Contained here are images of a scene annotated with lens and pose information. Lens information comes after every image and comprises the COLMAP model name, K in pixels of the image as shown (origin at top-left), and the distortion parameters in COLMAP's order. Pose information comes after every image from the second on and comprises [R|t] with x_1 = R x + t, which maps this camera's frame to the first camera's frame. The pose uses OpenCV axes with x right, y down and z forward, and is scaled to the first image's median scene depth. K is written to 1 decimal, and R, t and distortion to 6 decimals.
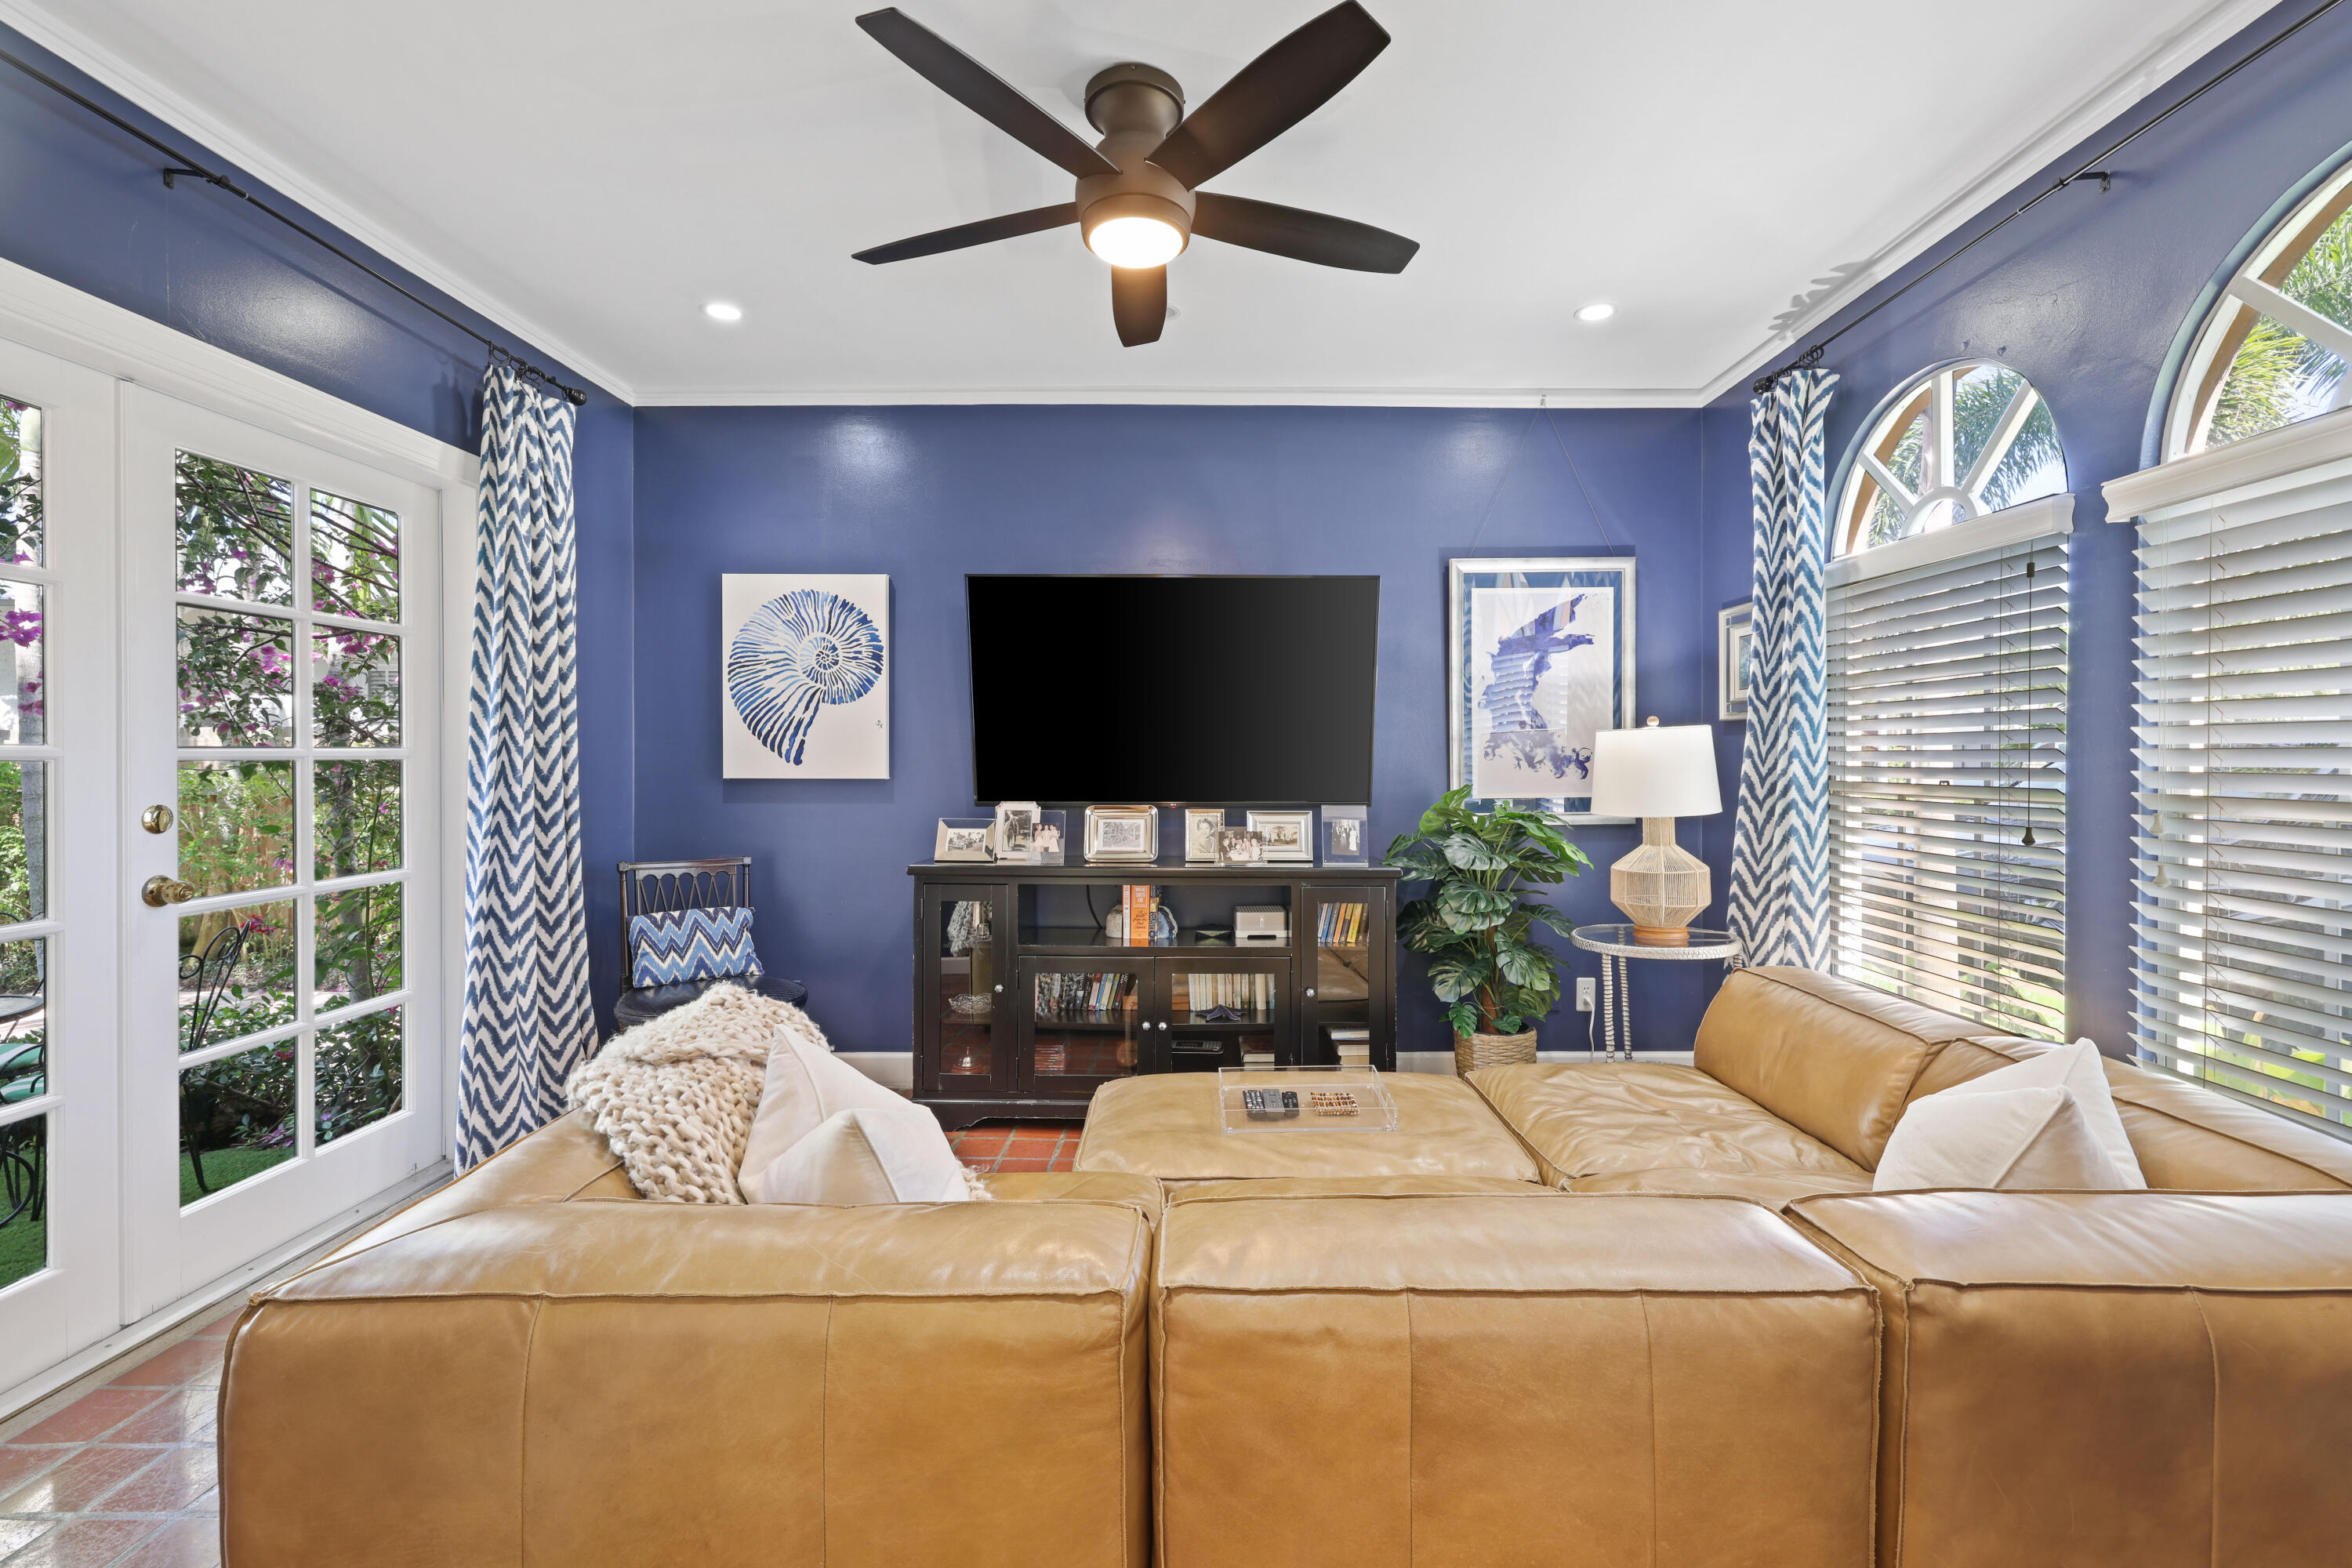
lens RADIAL K [[996.6, 0, 1197.7], [0, 996.6, 765.4], [0, 0, 1]] dist [0.001142, -0.000654]
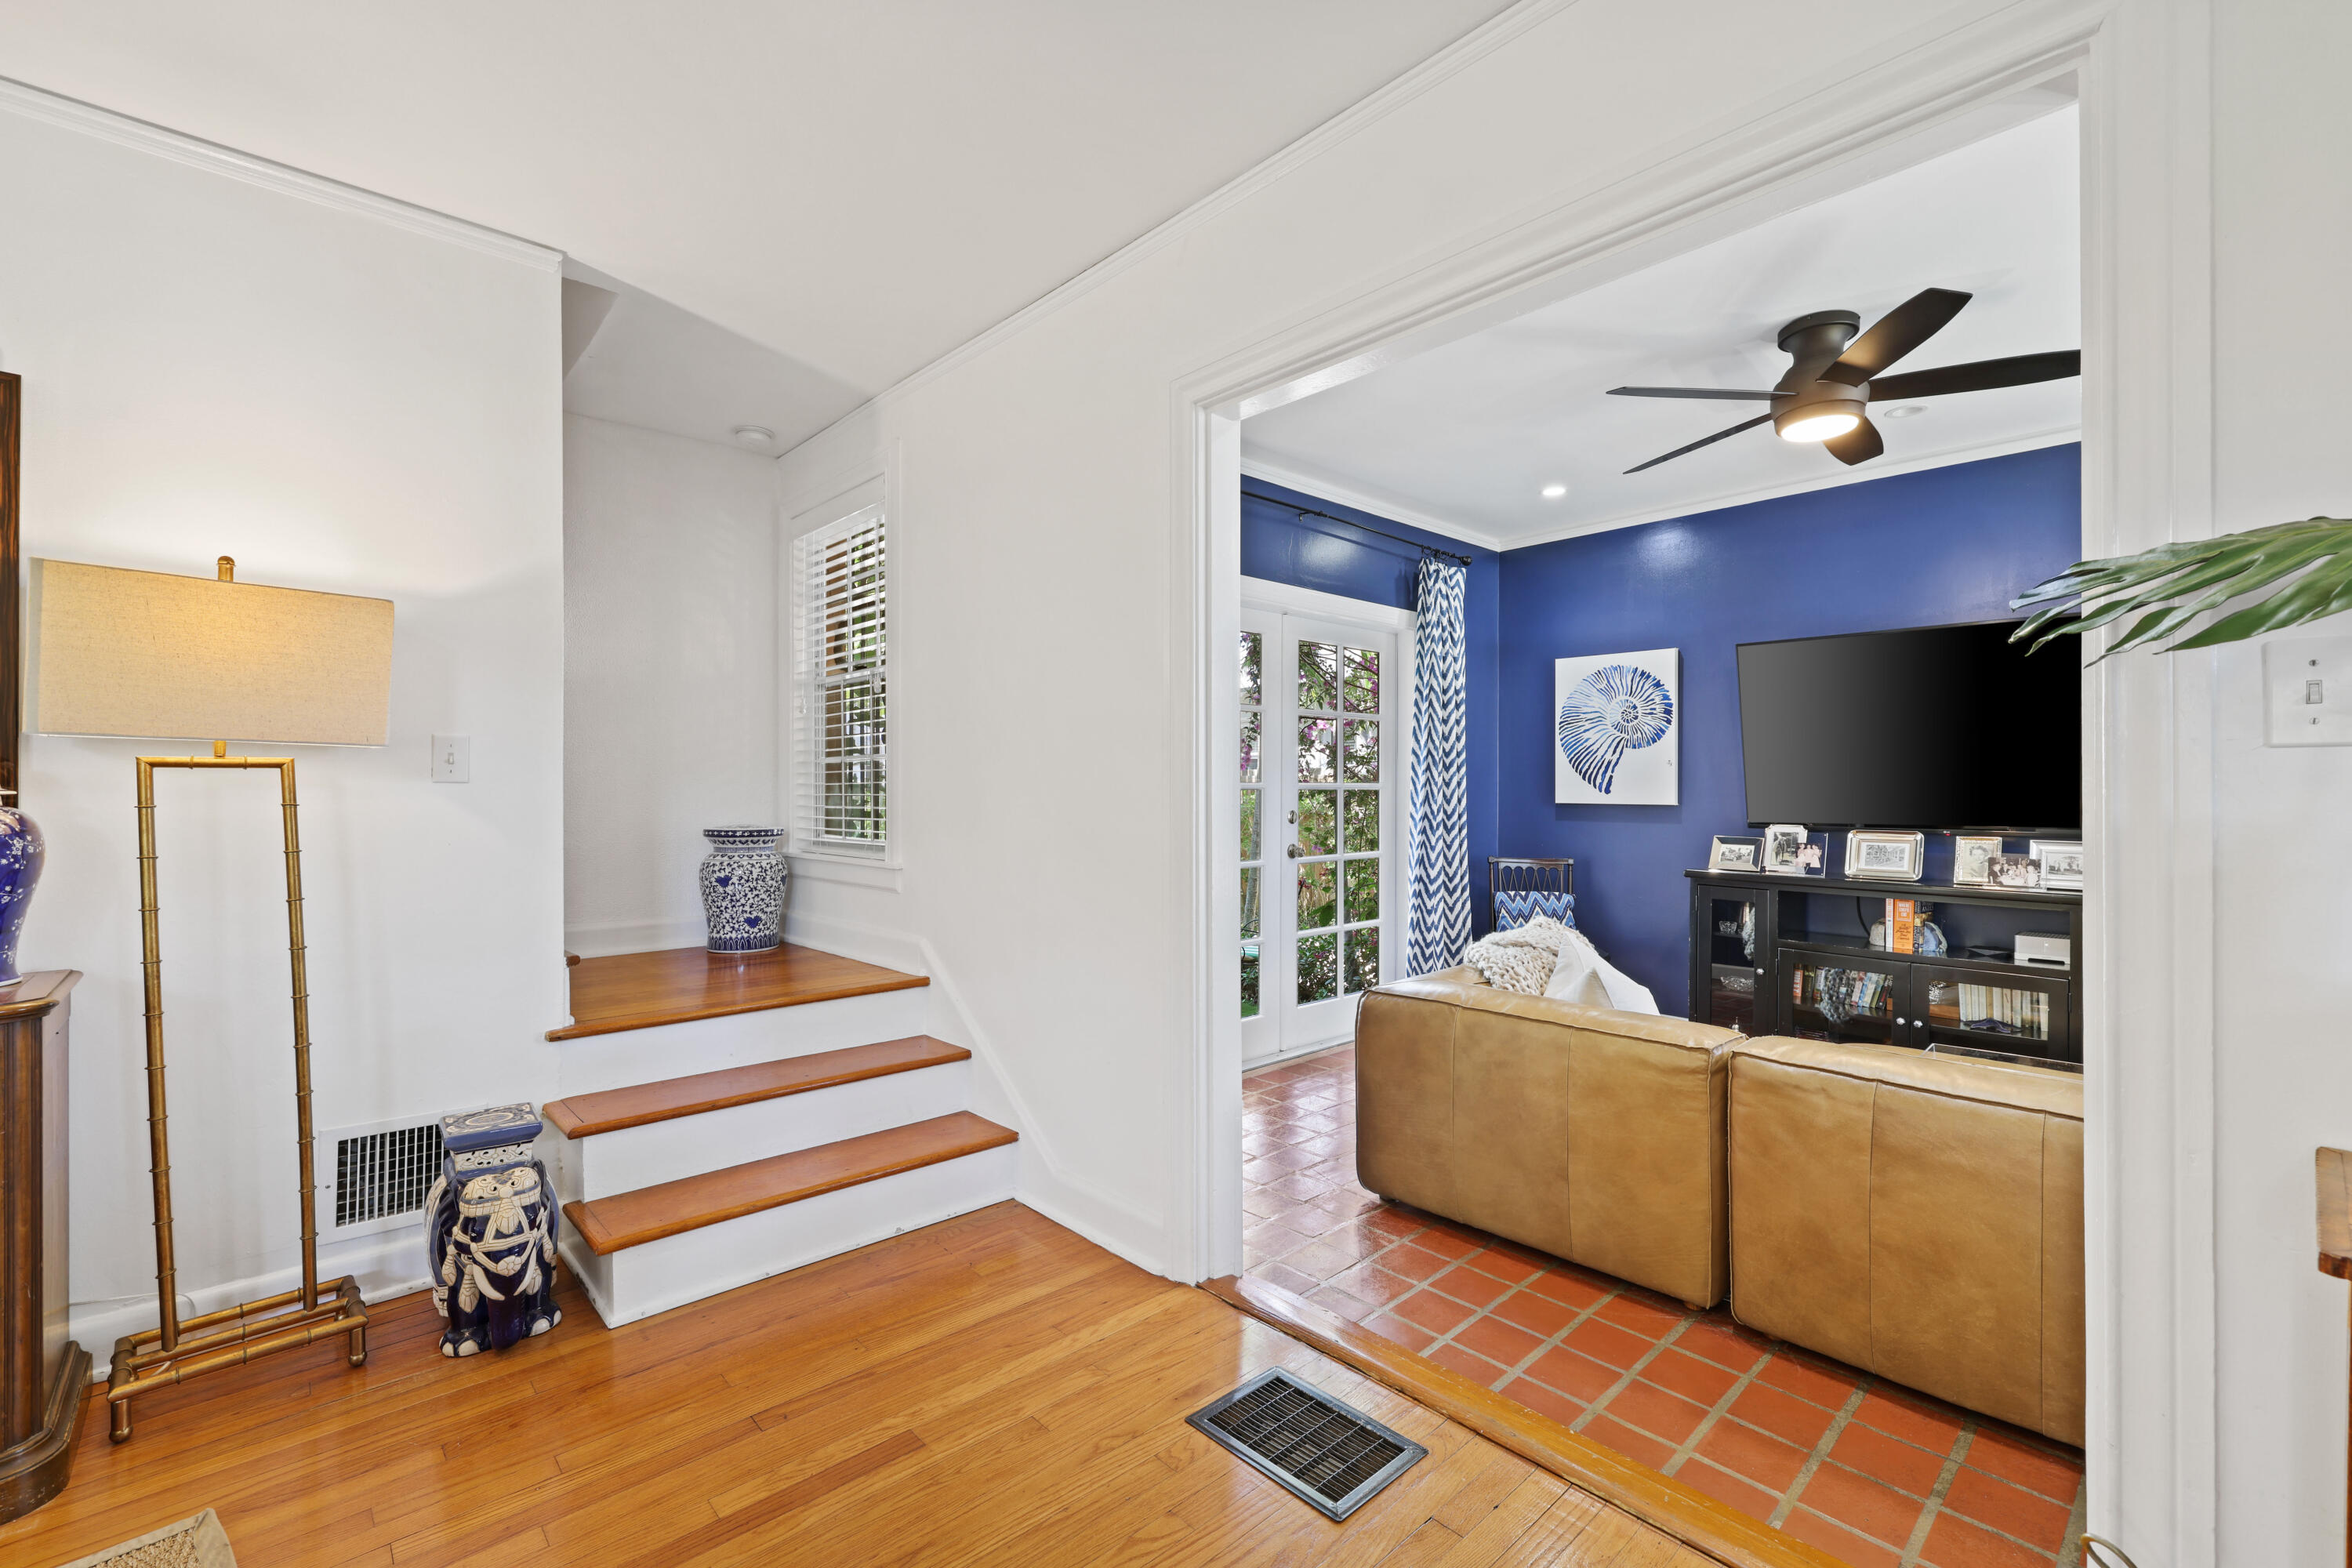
lens RADIAL K [[996.6, 0, 1181.3], [0, 996.6, 789.2], [0, 0, 1]] dist [0.001142, -0.000654]
pose [[0.677827, 0.001798, -0.735219, 0.252821], [-0.007028, 0.999967, -0.004035, 0.003364], [0.735188, 0.007902, 0.677817, -0.434389]]
